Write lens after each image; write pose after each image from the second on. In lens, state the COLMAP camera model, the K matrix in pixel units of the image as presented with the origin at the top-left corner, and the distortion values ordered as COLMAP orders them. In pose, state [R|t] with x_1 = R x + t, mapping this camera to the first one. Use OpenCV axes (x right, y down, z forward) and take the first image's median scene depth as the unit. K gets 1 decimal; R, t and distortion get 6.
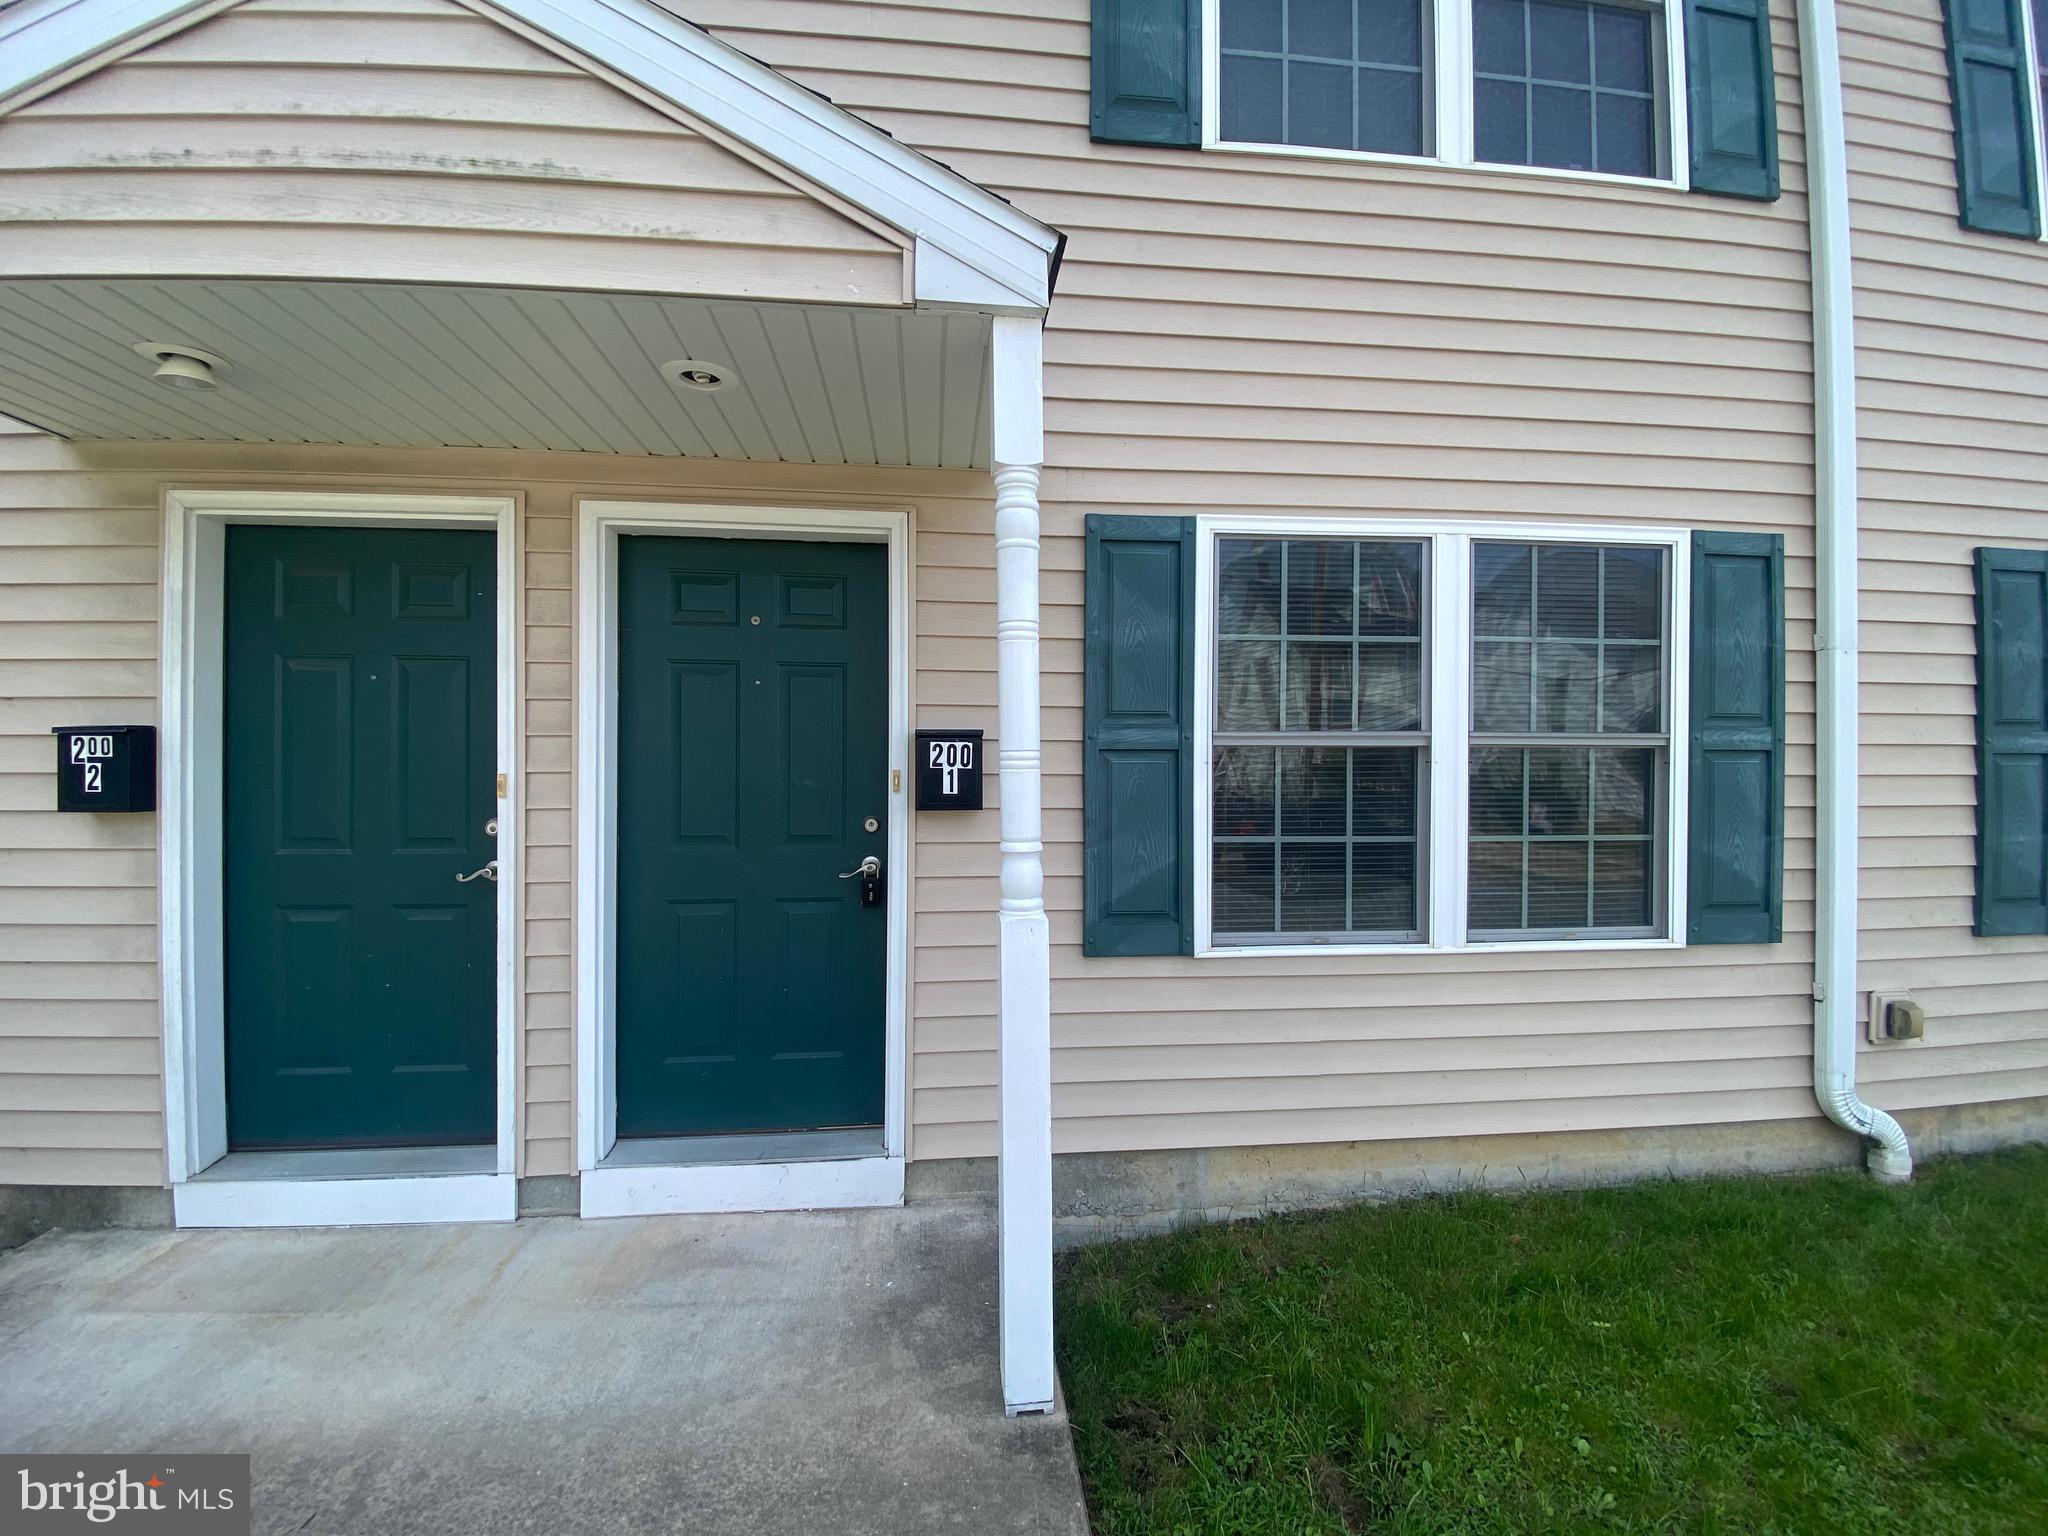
lens RADIAL K [[831.4, 0, 1012.6], [0, 831.4, 773.2], [0, 0, 1]] dist [0.001179, -0.010854]
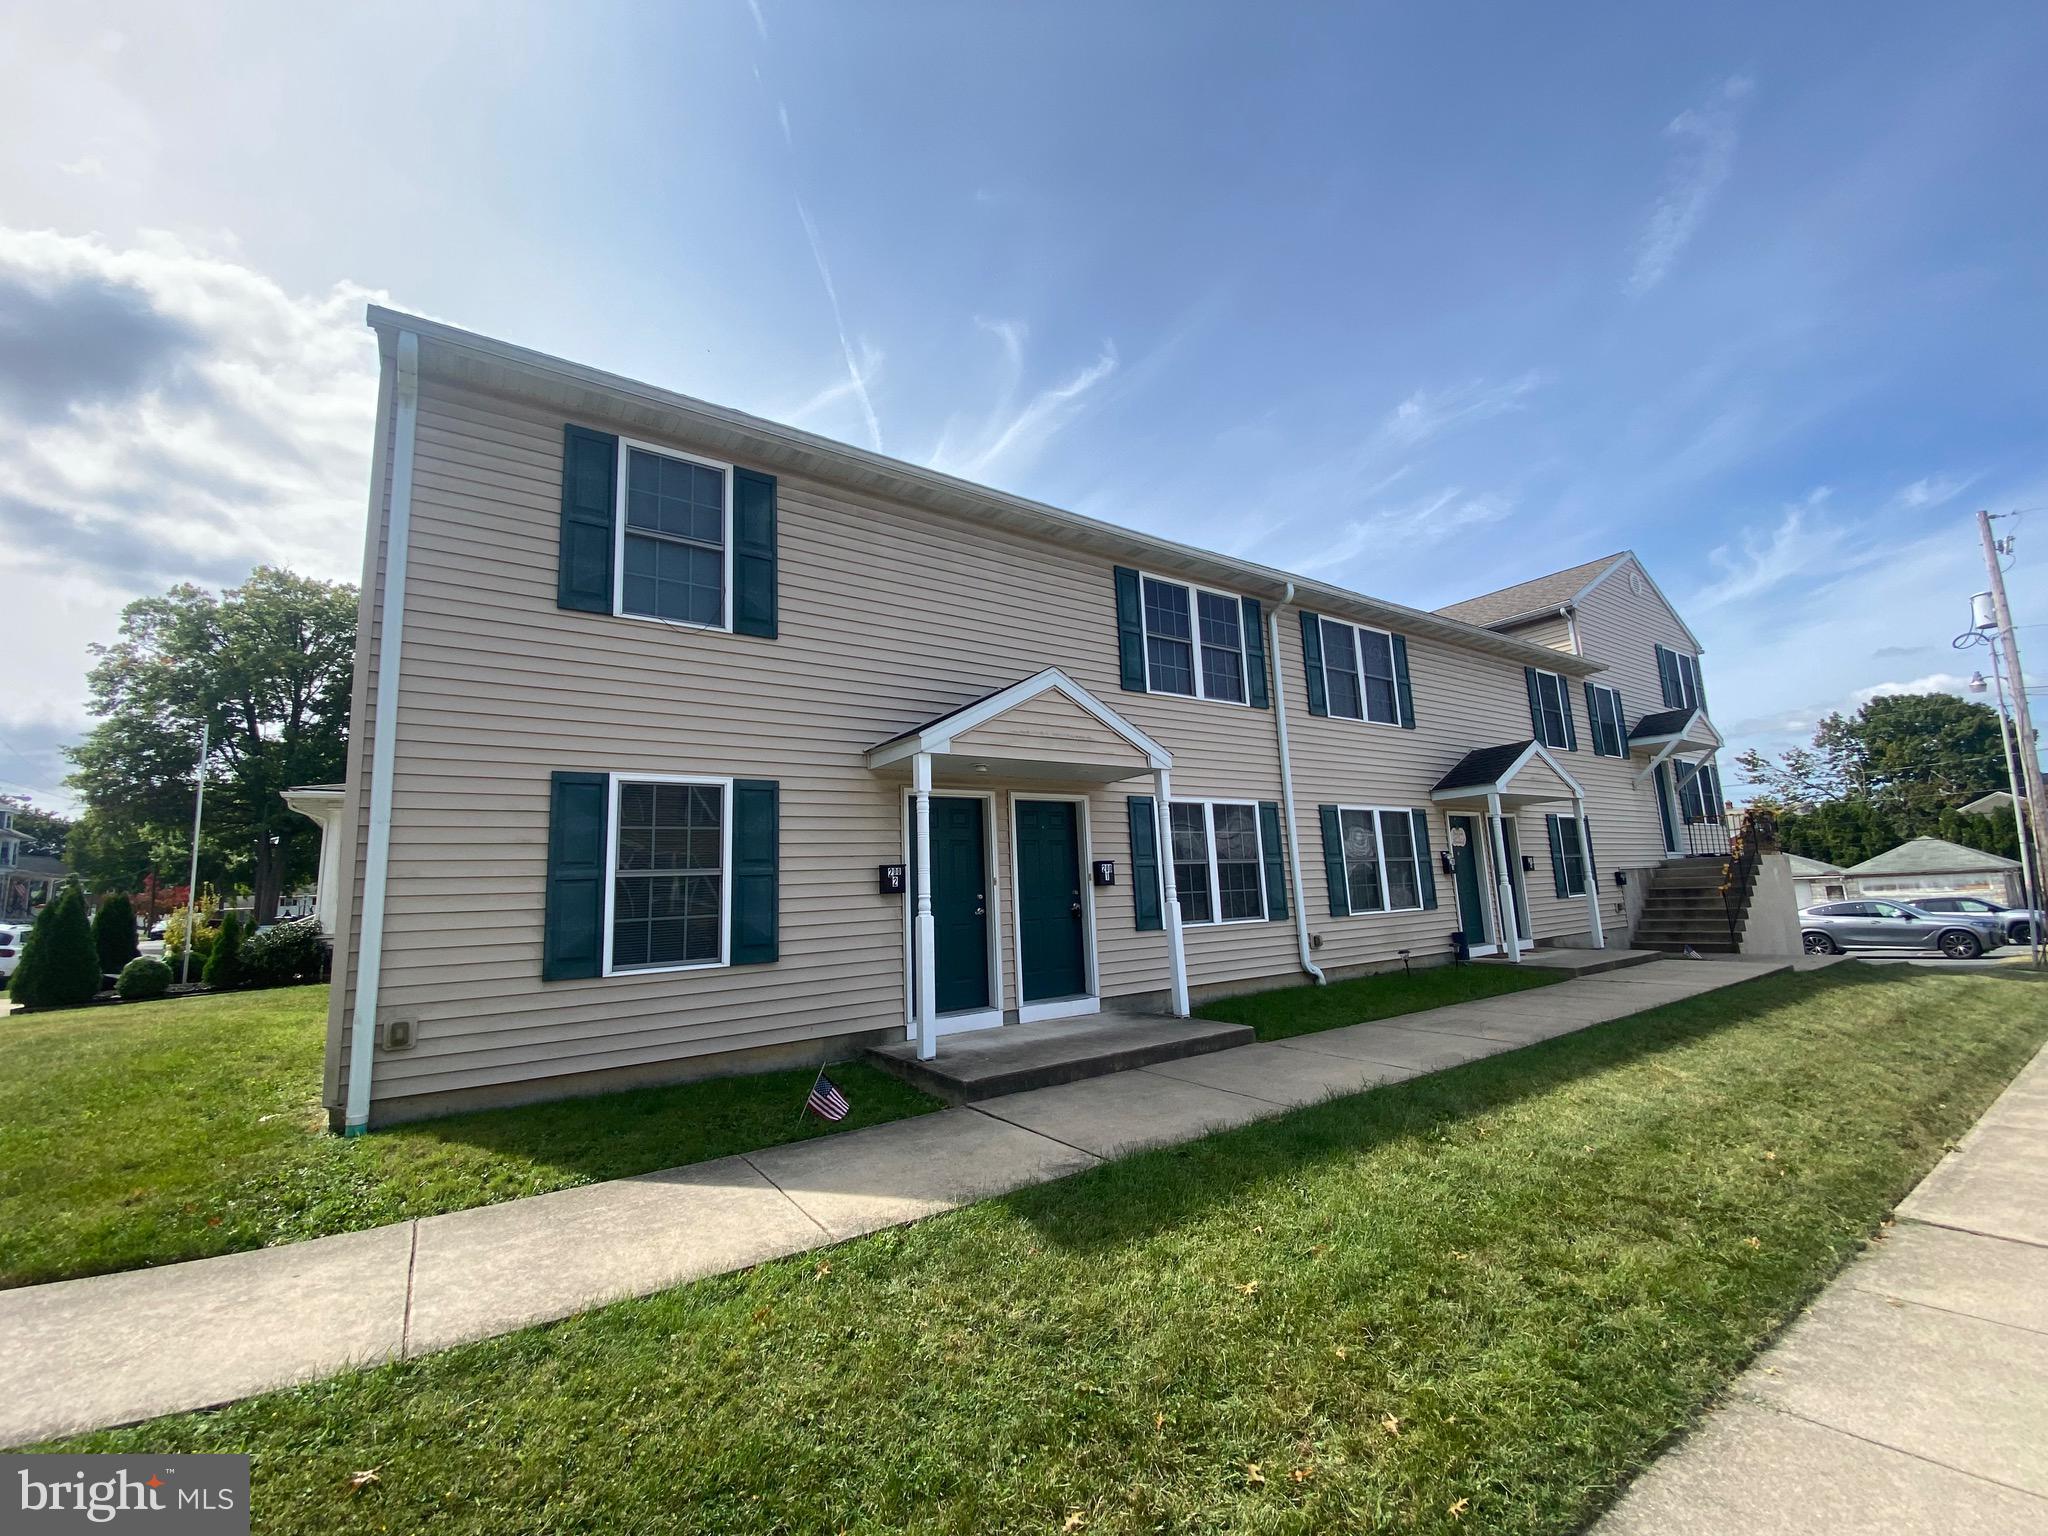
lens RADIAL K [[831.4, 0, 1032.5], [0, 831.4, 768.7], [0, 0, 1]] dist [0.001179, -0.010854]
pose [[0.869671, 0.034926, 0.492395, -1.863736], [0.052329, 0.985350, -0.162316, 0.100235], [-0.490850, 0.166929, 0.855103, -1.666284]]
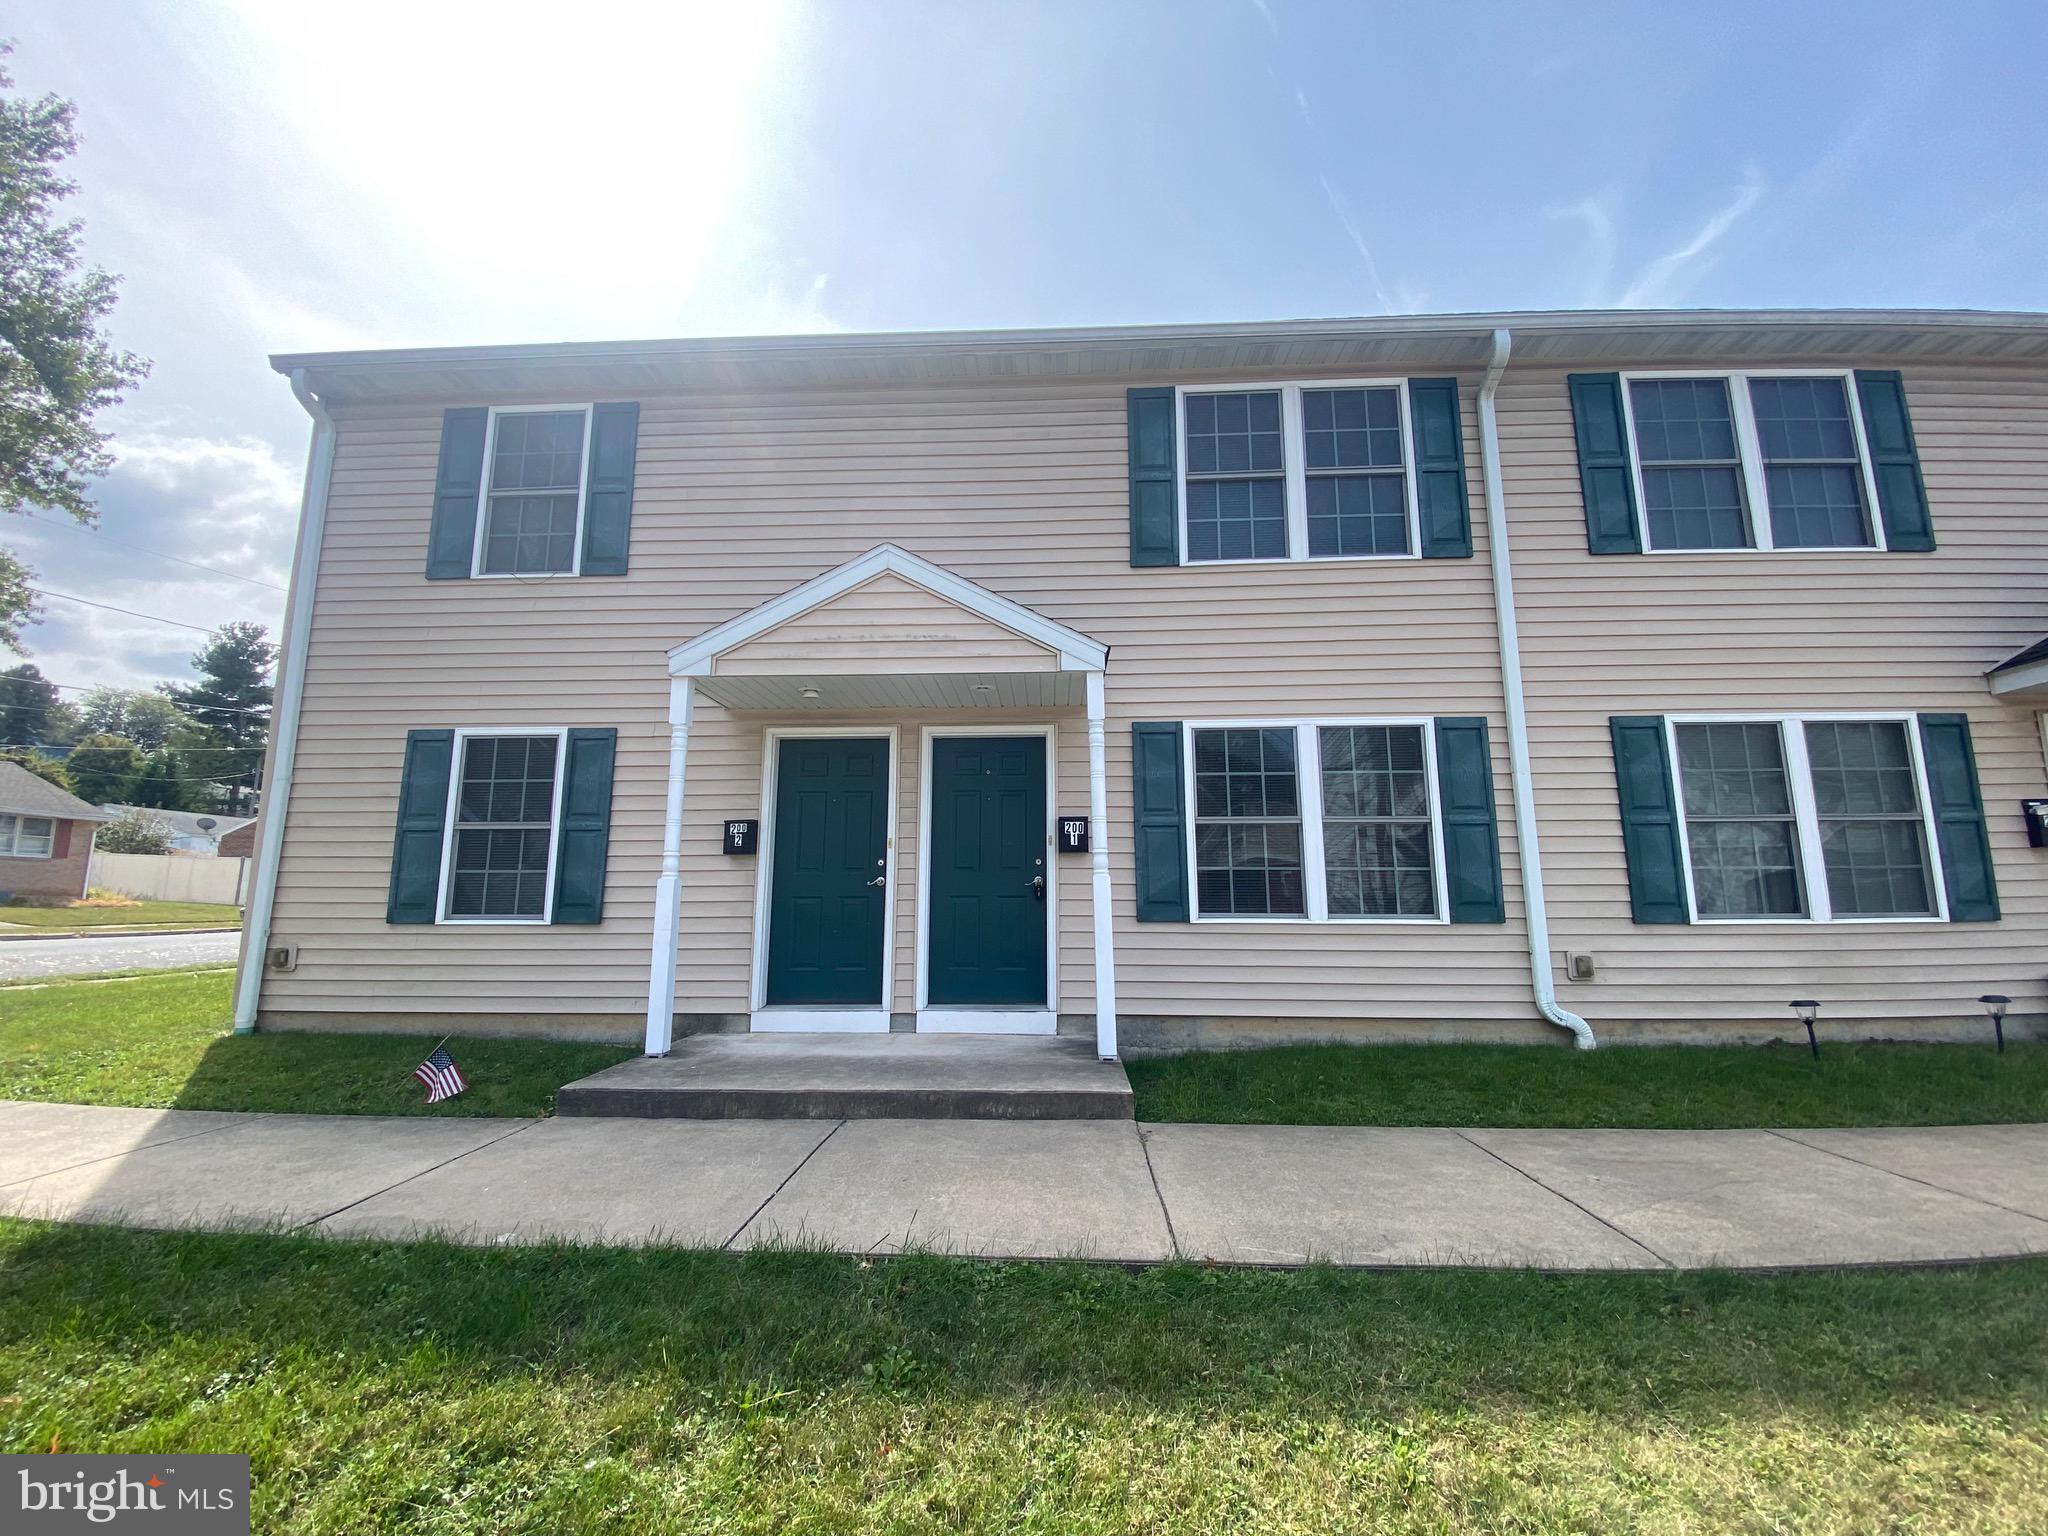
lens RADIAL K [[831.4, 0, 1013.0], [0, 831.4, 782.1], [0, 0, 1]] dist [0.001179, -0.010854]
pose [[0.989012, -0.024596, -0.145772, 0.088735], [0.001335, 0.987507, -0.157570, 0.198917], [0.147826, 0.155644, 0.976689, -1.204639]]
